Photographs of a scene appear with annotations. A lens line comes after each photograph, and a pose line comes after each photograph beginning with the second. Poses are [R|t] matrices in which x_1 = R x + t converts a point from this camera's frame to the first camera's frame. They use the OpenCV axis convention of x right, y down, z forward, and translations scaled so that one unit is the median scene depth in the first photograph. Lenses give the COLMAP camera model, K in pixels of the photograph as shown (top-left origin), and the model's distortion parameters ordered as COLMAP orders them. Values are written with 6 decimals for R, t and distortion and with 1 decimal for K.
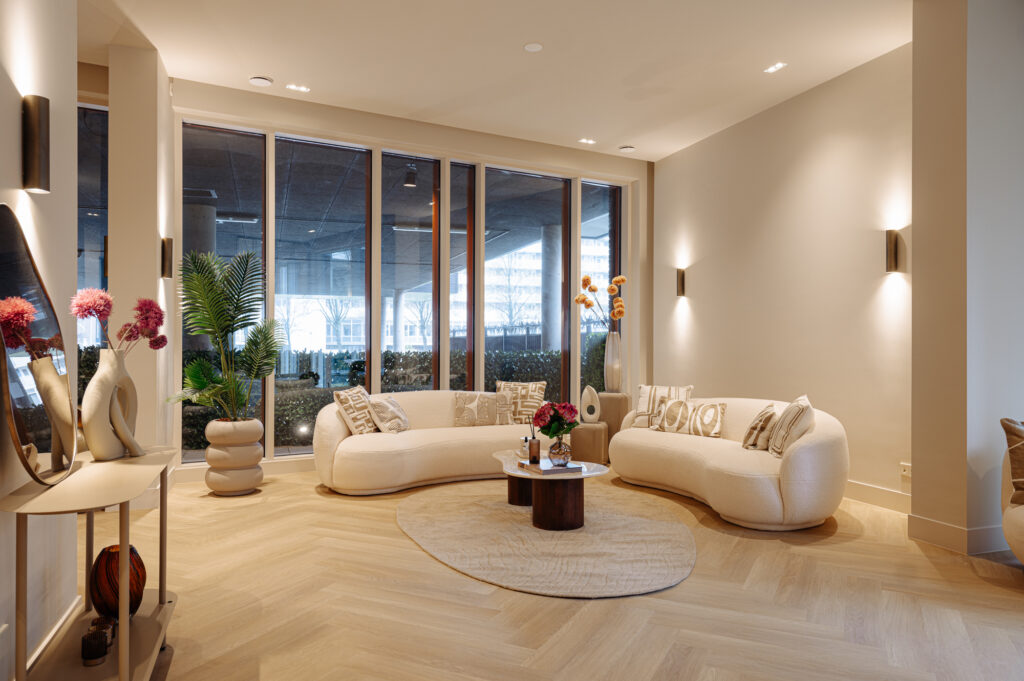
lens RADIAL K [[728.9, 0, 496.1], [0, 728.9, 343.8], [0, 0, 1]] dist [-0.004166, -0.000881]
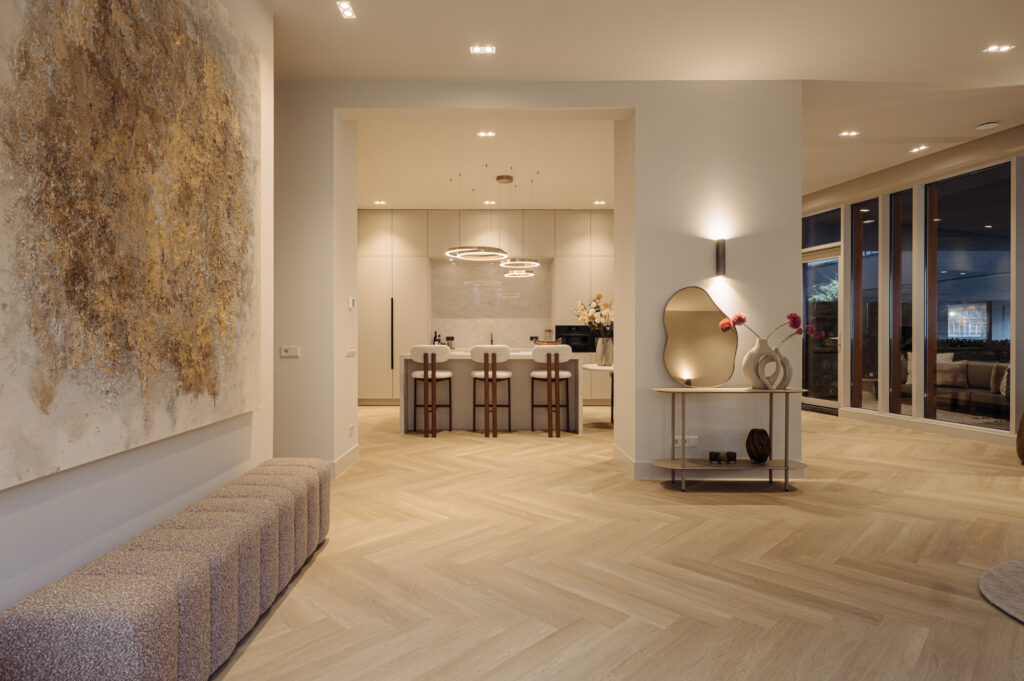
lens RADIAL K [[553.2, 0, 497.7], [0, 553.2, 337.7], [0, 0, 1]] dist [0.000261, 0.000495]
pose [[-0.306052, 0.004282, -0.952005, 0.883501], [-0.002587, 0.999982, 0.005329, 0.000088], [0.952011, 0.004094, -0.306036, 0.524695]]
